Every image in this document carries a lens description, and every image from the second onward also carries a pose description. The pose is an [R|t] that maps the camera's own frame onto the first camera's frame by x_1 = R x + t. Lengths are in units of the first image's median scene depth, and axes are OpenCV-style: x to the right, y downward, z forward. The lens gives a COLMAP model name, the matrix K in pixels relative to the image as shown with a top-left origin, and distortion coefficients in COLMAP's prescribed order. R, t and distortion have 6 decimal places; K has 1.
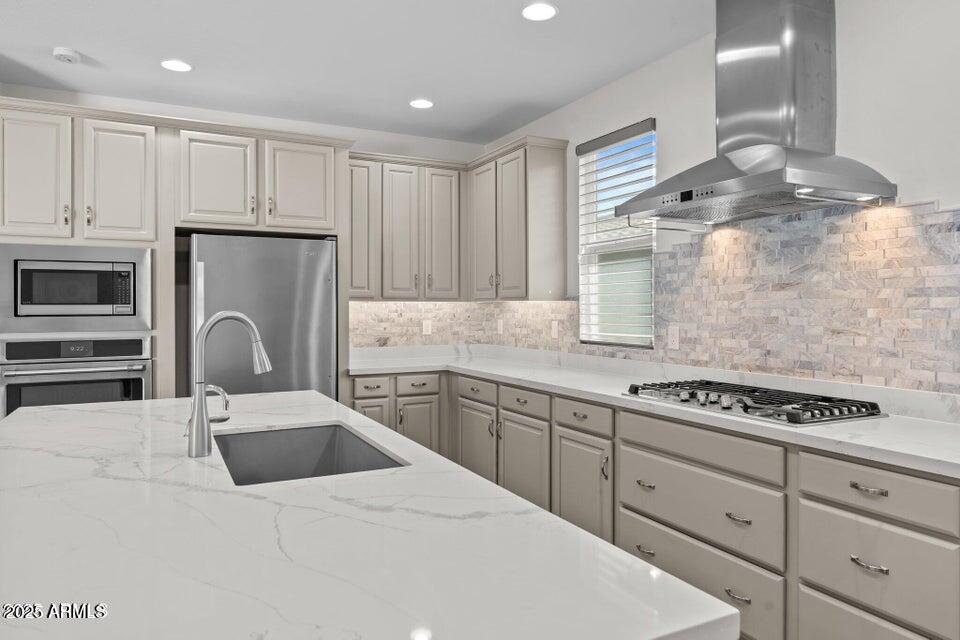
lens RADIAL K [[632.1, 0, 480.2], [0, 632.1, 306.8], [0, 0, 1]] dist [0.001069, -0.000211]
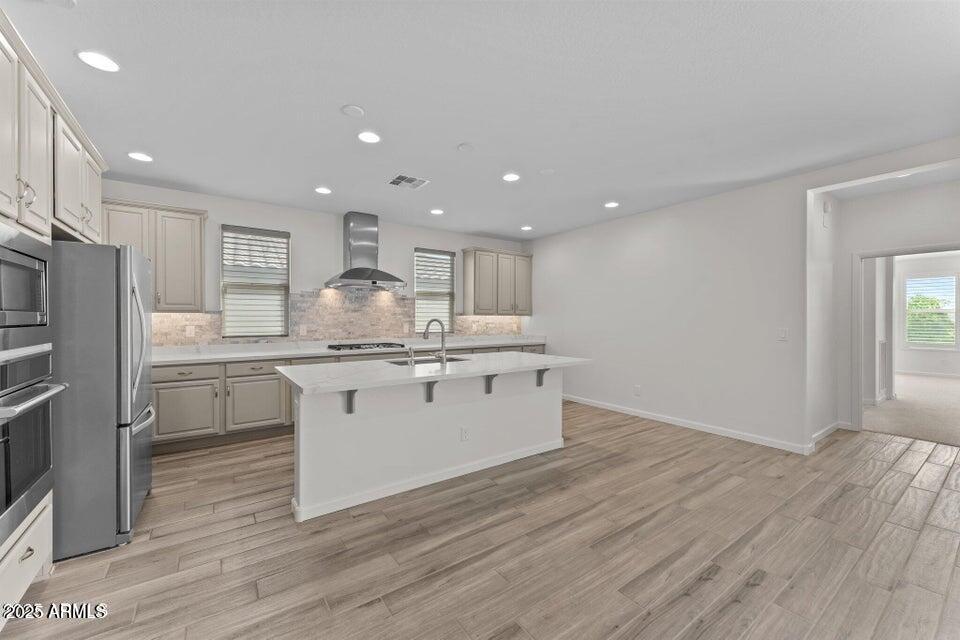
lens RADIAL K [[380.4, 0, 480.0], [0, 380.4, 320.0], [0, 0, 1]] dist [0.001296, -0.000282]
pose [[-0.145876, -0.002918, 0.989299, -1.134607], [-0.002891, 0.999993, 0.002523, 0.003876], [-0.989299, -0.002492, -0.145883, 0.522987]]
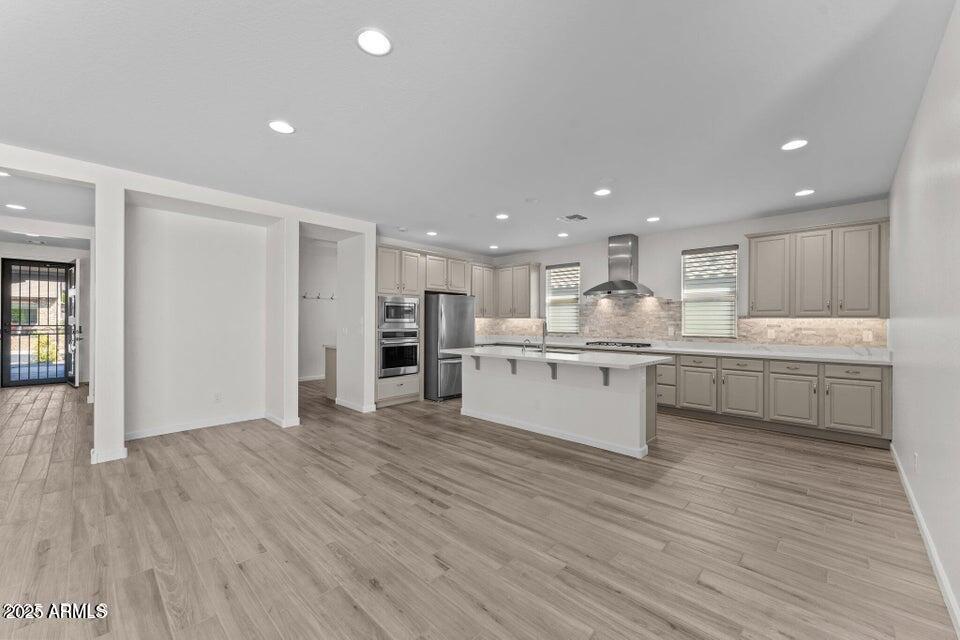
lens RADIAL K [[380.4, 0, 480.0], [0, 380.4, 320.0], [0, 0, 1]] dist [0.001296, -0.000282]
pose [[0.942770, 0.007695, 0.333356, -0.843216], [-0.007168, 0.999970, -0.002811, 0.005353], [-0.333367, 0.000260, 0.942797, -0.663342]]
